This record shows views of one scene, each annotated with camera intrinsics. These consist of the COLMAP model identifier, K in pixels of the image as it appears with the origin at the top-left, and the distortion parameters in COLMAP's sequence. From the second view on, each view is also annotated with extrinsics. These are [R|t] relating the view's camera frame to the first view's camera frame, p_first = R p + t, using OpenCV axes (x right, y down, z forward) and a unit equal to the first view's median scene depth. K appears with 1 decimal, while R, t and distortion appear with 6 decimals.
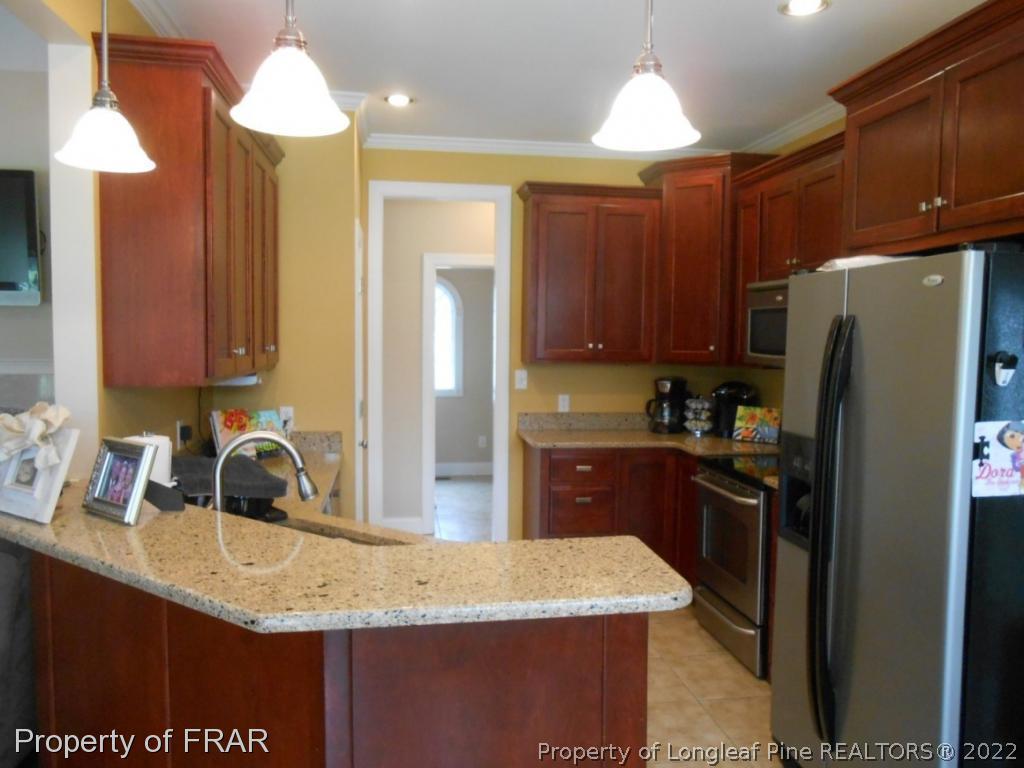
lens RADIAL K [[800.0, 0, 514.0], [0, 800.0, 385.0], [0, 0, 1]] dist [-0.046739, 0.064387]
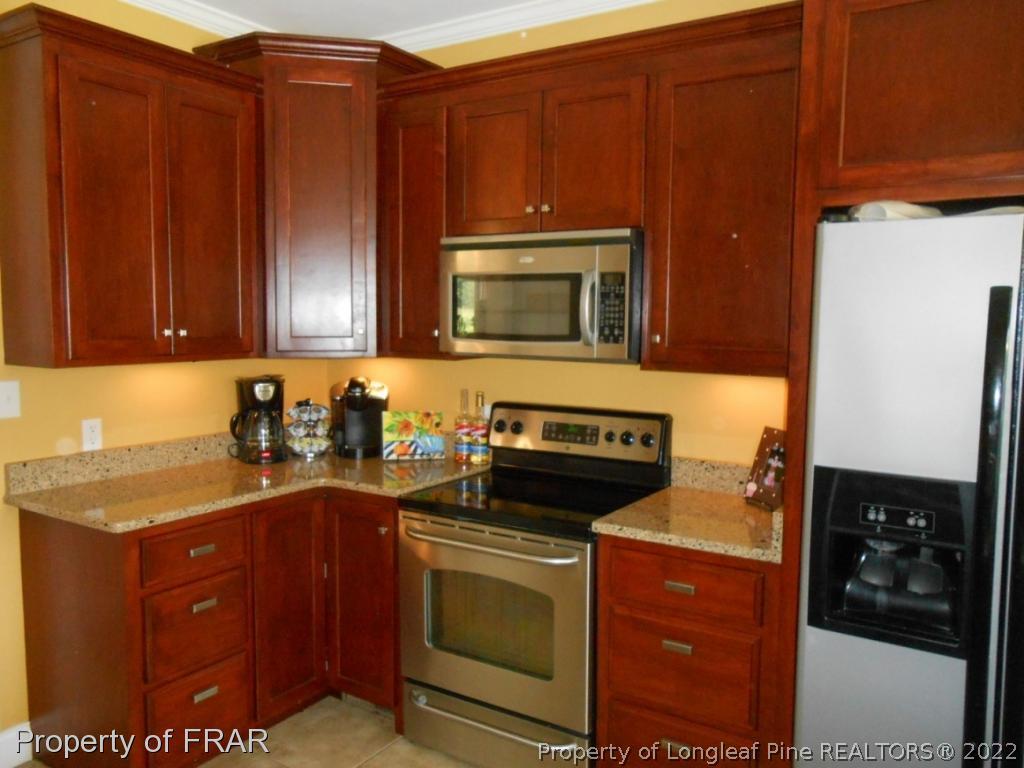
lens RADIAL K [[800.0, 0, 511.1], [0, 800.0, 384.4], [0, 0, 1]] dist [-0.046739, 0.064387]
pose [[0.650990, -0.070844, 0.755773, -0.179225], [0.045276, 0.997487, 0.054503, -0.031725], [-0.757735, -0.001263, 0.652562, 0.460056]]
